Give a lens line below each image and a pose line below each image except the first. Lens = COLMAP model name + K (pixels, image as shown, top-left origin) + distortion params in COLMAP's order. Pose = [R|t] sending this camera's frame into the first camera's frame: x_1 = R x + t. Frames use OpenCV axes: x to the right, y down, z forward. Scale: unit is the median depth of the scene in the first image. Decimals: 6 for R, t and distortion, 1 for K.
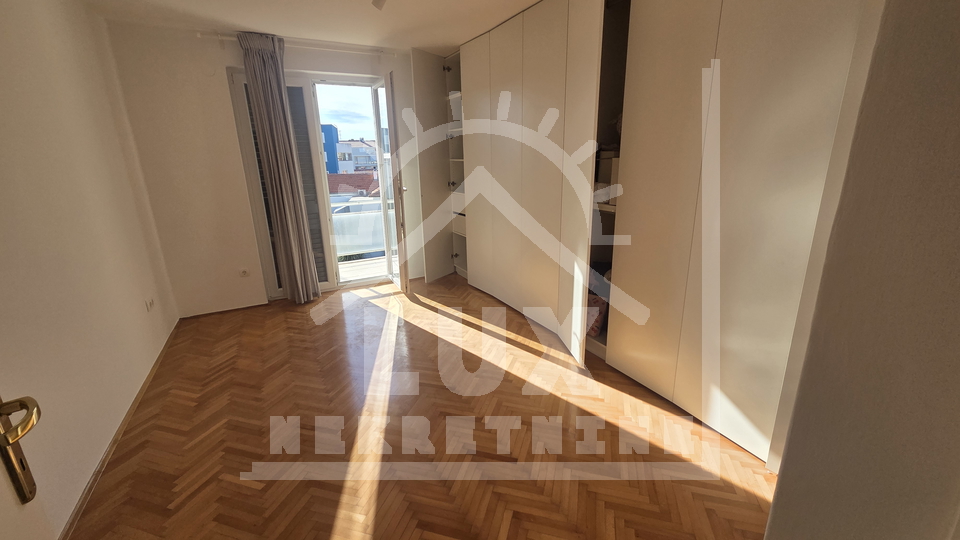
lens RADIAL K [[396.3, 0, 474.9], [0, 396.3, 267.8], [0, 0, 1]] dist [0.012658, 0.000046]
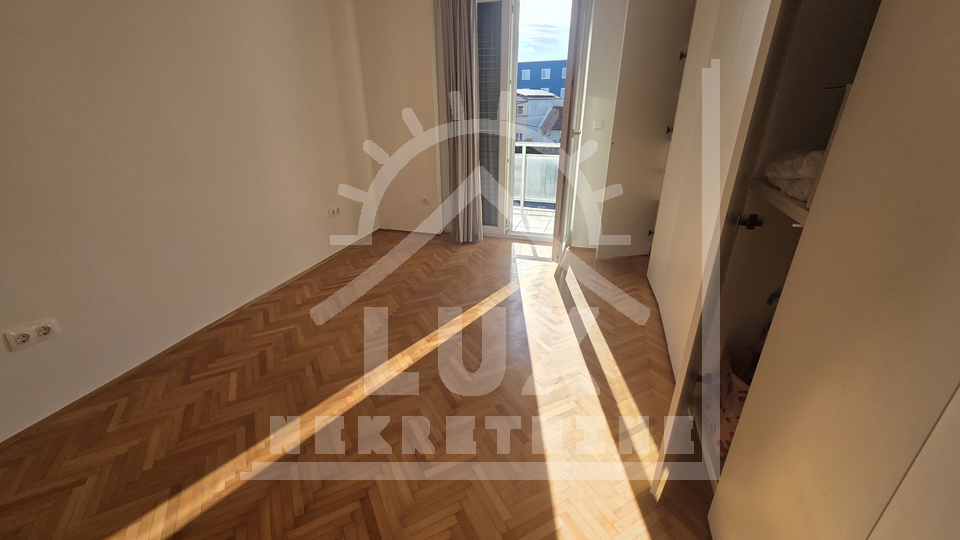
lens RADIAL K [[396.3, 0, 474.9], [0, 396.3, 267.8], [0, 0, 1]] dist [0.012658, 0.000046]
pose [[0.713042, 0.298407, -0.634449, 0.287734], [-0.203382, 0.954030, 0.220142, -0.091932], [0.670975, -0.027935, 0.740954, 0.364859]]
